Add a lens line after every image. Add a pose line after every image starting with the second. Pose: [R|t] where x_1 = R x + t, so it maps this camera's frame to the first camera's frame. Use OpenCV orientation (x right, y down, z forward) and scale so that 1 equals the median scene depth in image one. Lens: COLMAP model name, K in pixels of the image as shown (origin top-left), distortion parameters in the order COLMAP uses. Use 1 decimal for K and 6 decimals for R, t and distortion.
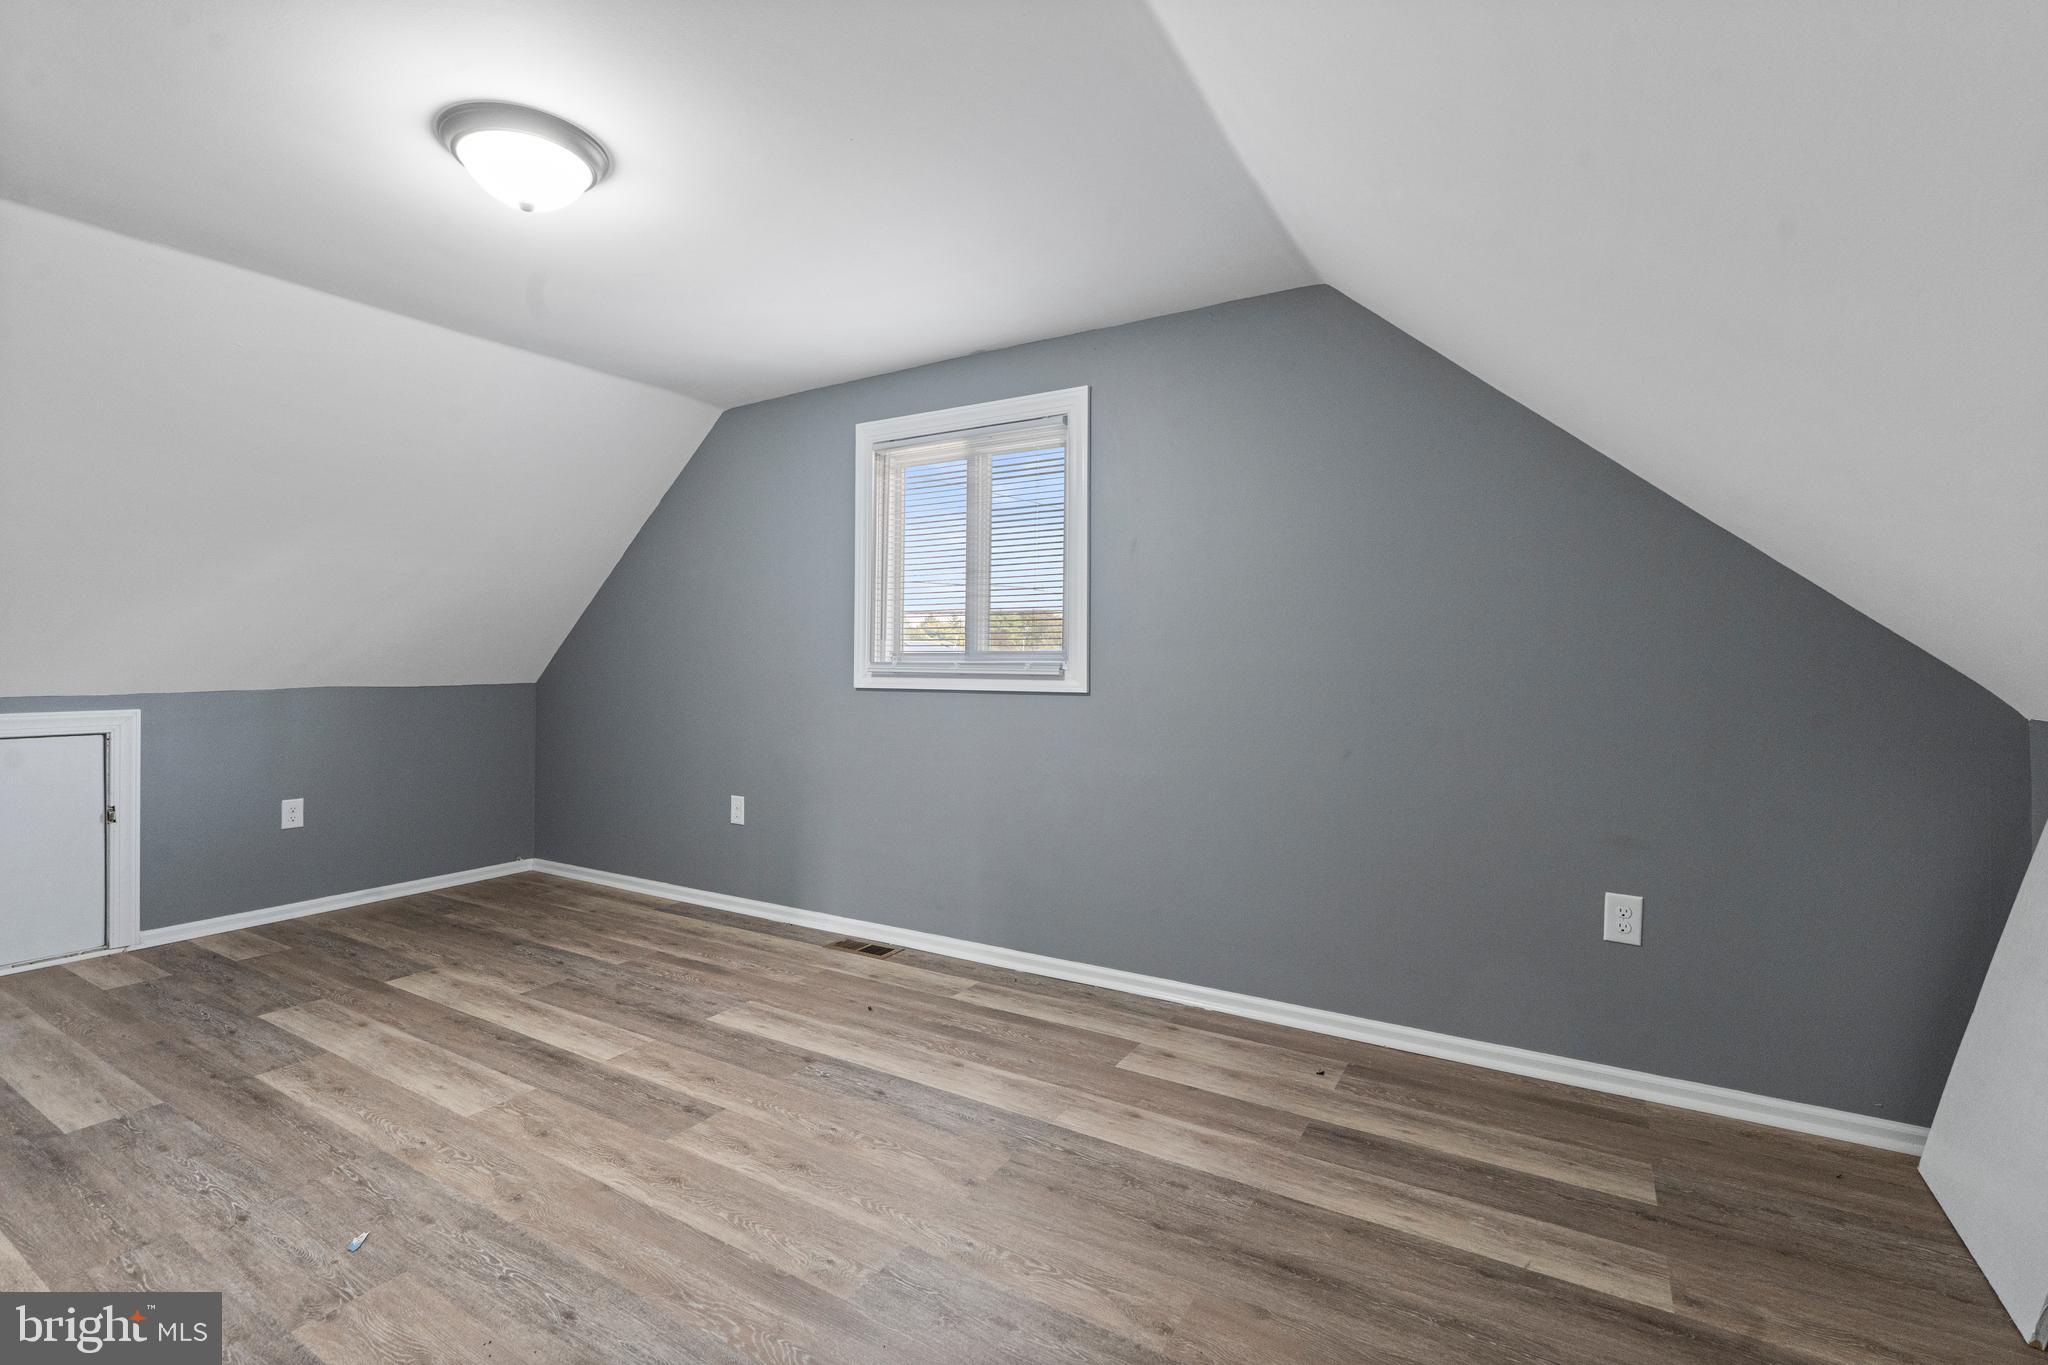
lens RADIAL K [[919.1, 0, 1012.6], [0, 919.1, 667.8], [0, 0, 1]] dist [-0.002912, 0.000258]
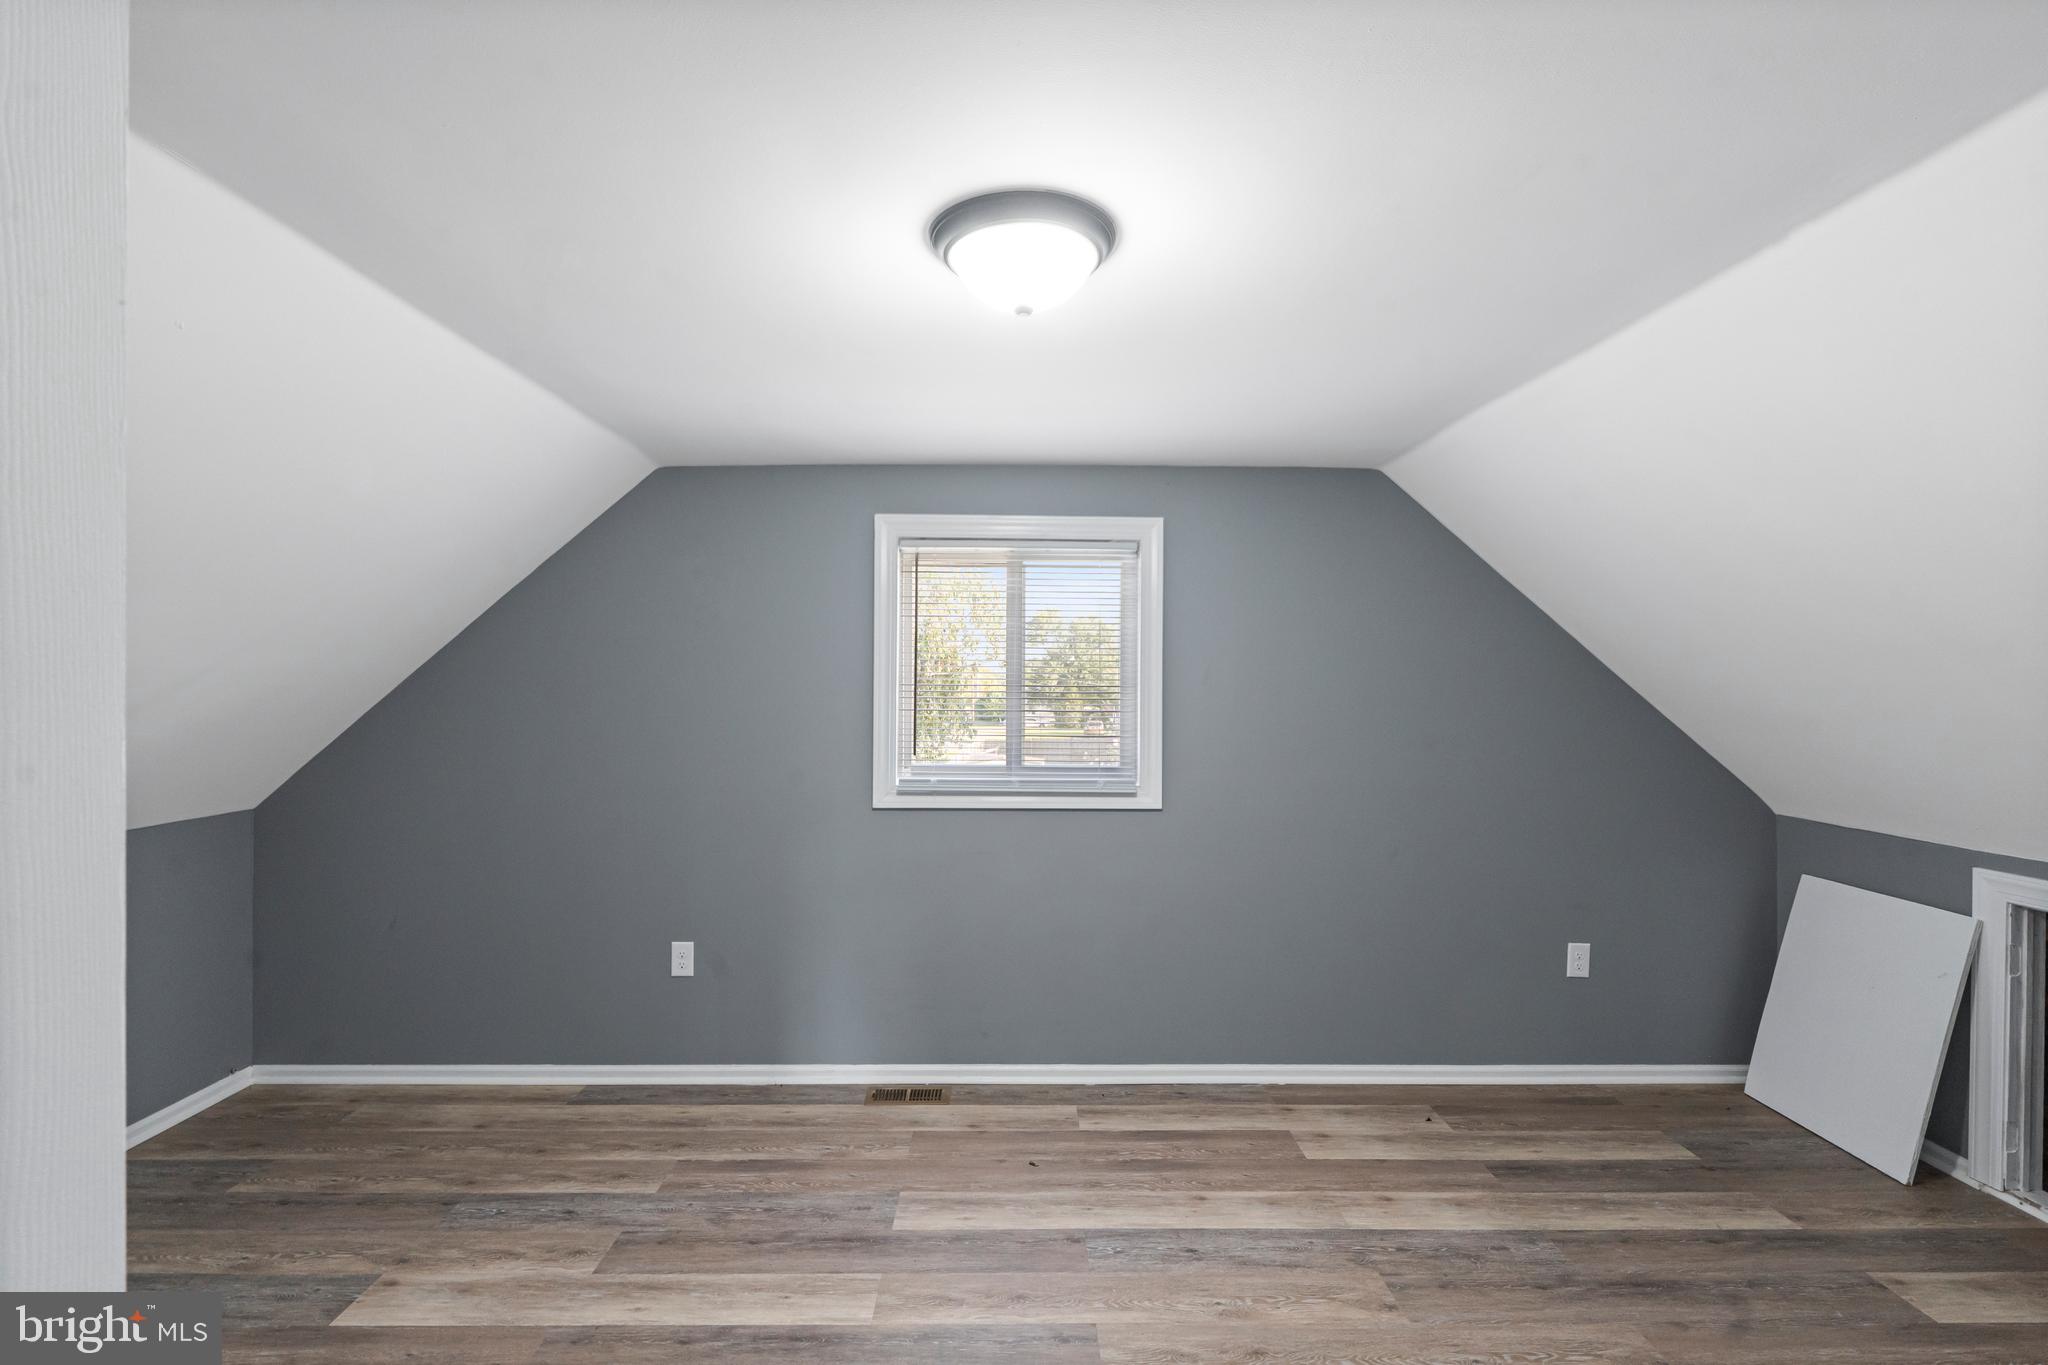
lens RADIAL K [[919.1, 0, 1018.9], [0, 919.1, 698.6], [0, 0, 1]] dist [-0.002912, 0.000258]
pose [[0.848043, -0.005876, 0.529894, -0.715040], [0.001000, 0.999954, 0.009487, -0.126868], [-0.529926, -0.007515, 0.848011, 0.222737]]
